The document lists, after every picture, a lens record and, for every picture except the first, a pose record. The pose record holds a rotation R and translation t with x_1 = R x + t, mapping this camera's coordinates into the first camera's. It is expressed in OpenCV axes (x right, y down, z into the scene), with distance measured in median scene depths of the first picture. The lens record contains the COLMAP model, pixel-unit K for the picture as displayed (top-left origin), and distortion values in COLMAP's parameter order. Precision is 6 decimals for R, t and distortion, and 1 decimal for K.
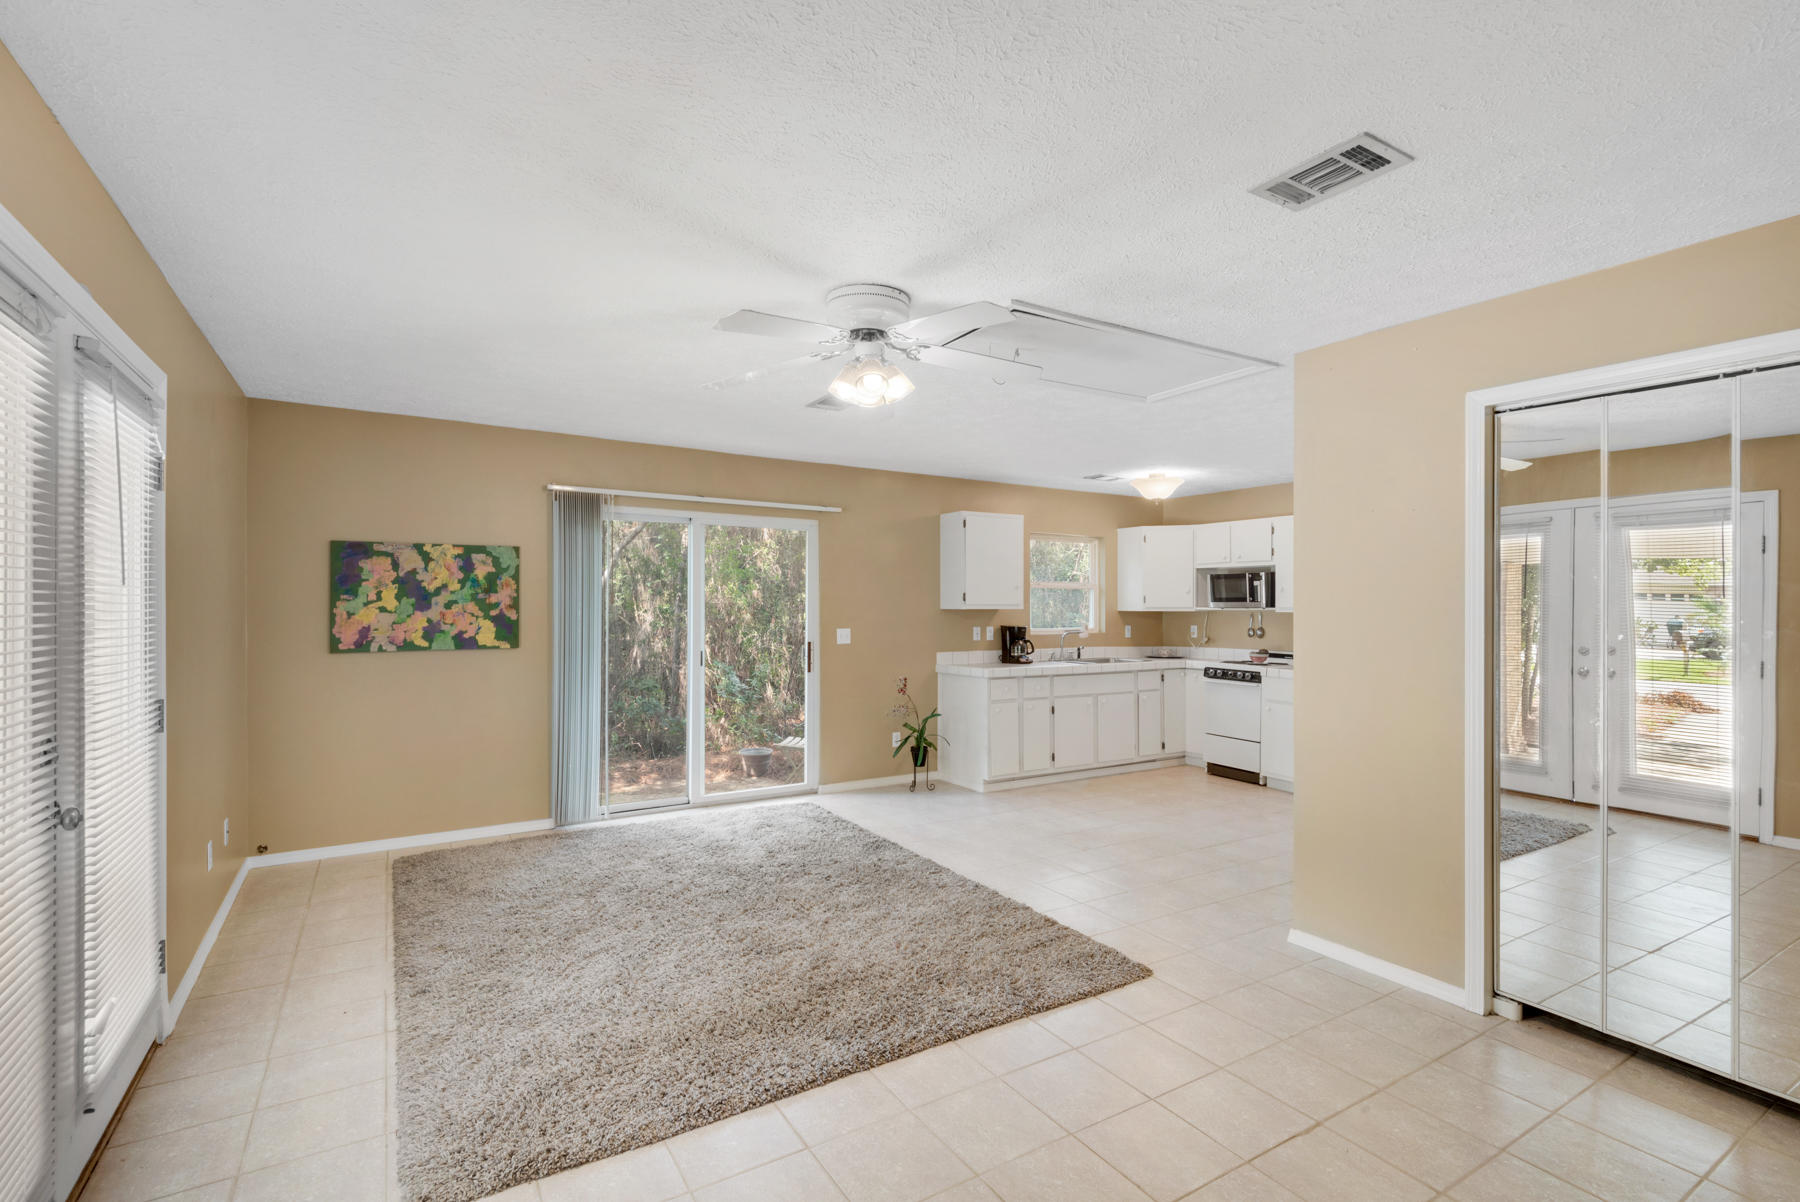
lens RADIAL K [[849.3, 0, 912.6], [0, 849.3, 587.6], [0, 0, 1]] dist [0.036650, -0.000136]
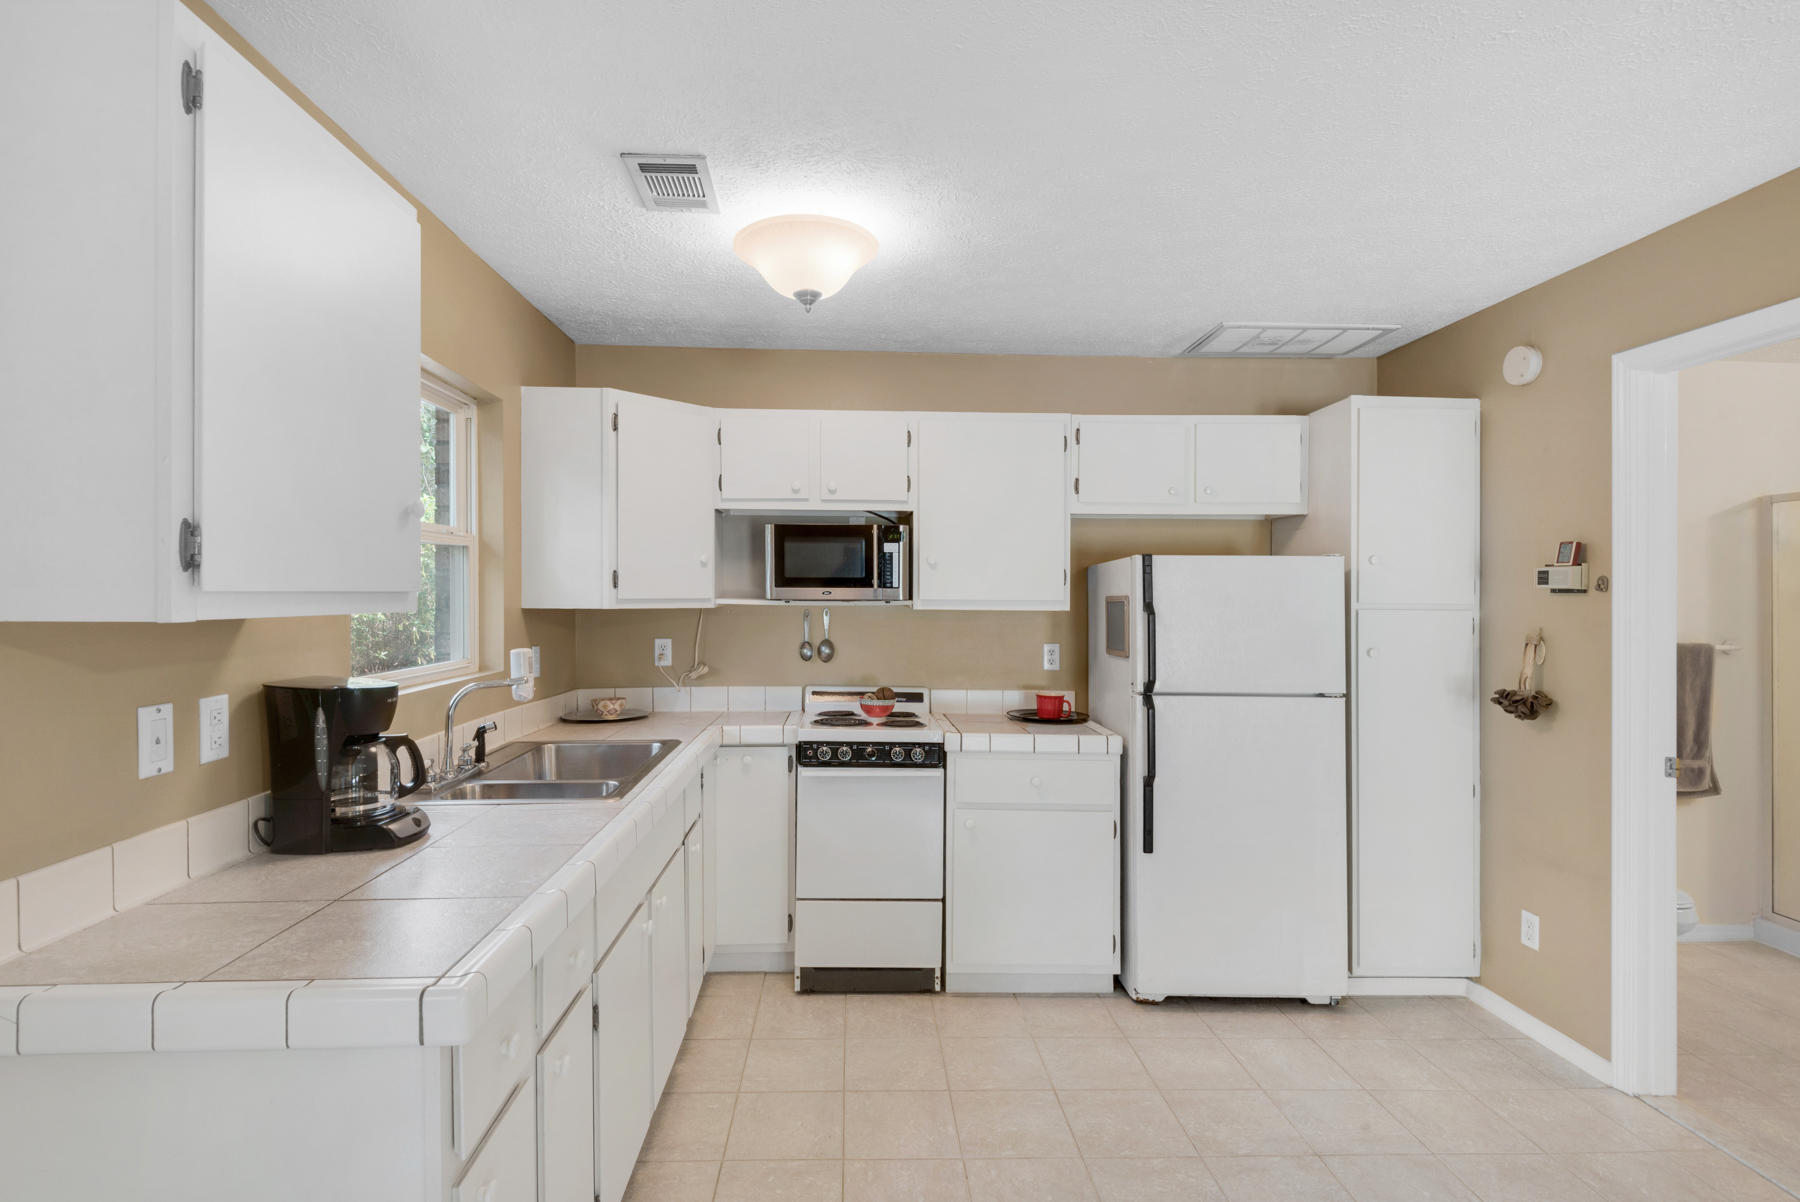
lens RADIAL K [[895.0, 0, 893.4], [0, 895.0, 581.3], [0, 0, 1]] dist [0.000809, -0.000272]
pose [[0.483888, 0.014046, 0.875017, -0.022479], [-0.025897, 0.999663, -0.001726, 0.013733], [-0.874746, -0.021825, 0.484089, 0.754968]]
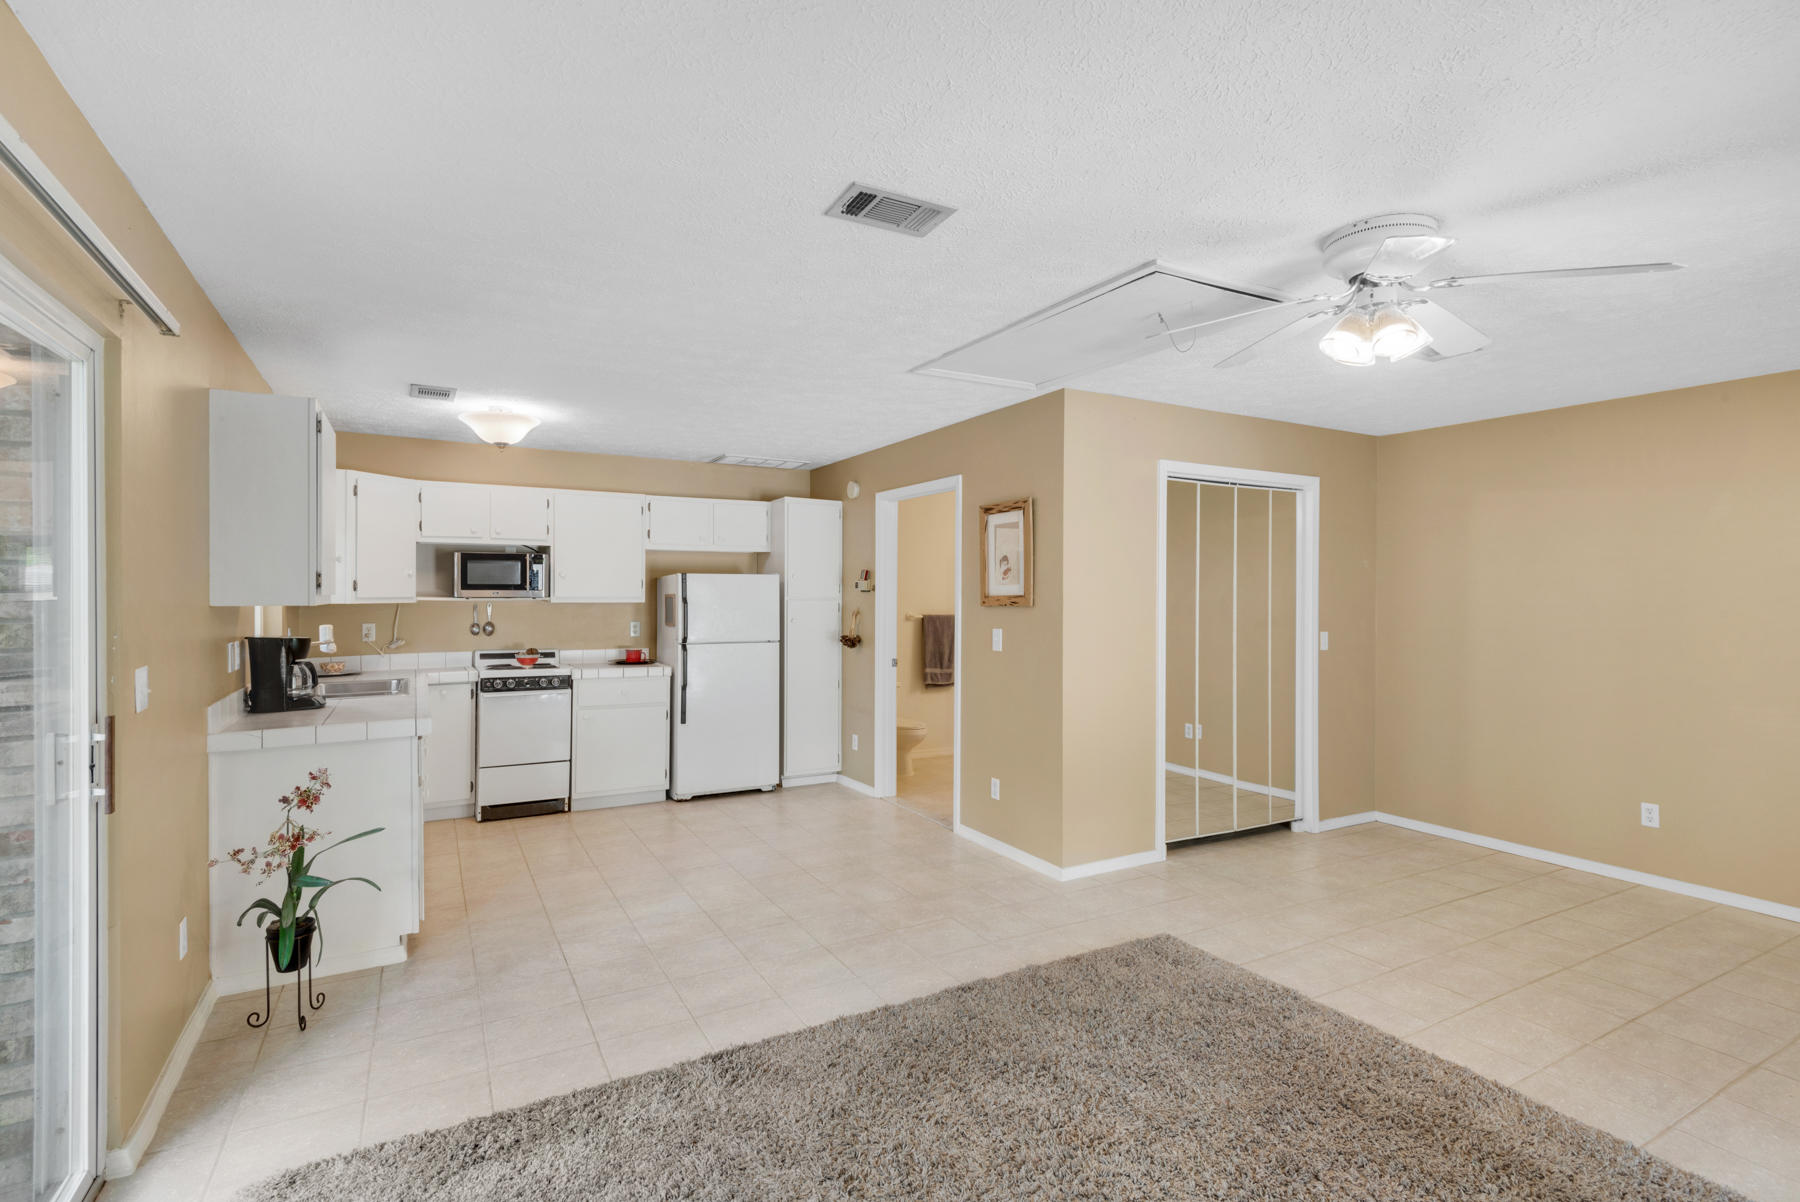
lens RADIAL K [[849.3, 0, 912.6], [0, 849.3, 587.6], [0, 0, 1]] dist [0.036650, -0.000136]
pose [[0.033233, 0.004324, 0.999438, -0.388492], [-0.026119, 0.999653, -0.003456, 0.007628], [-0.999106, -0.025990, 0.033334, 0.612055]]
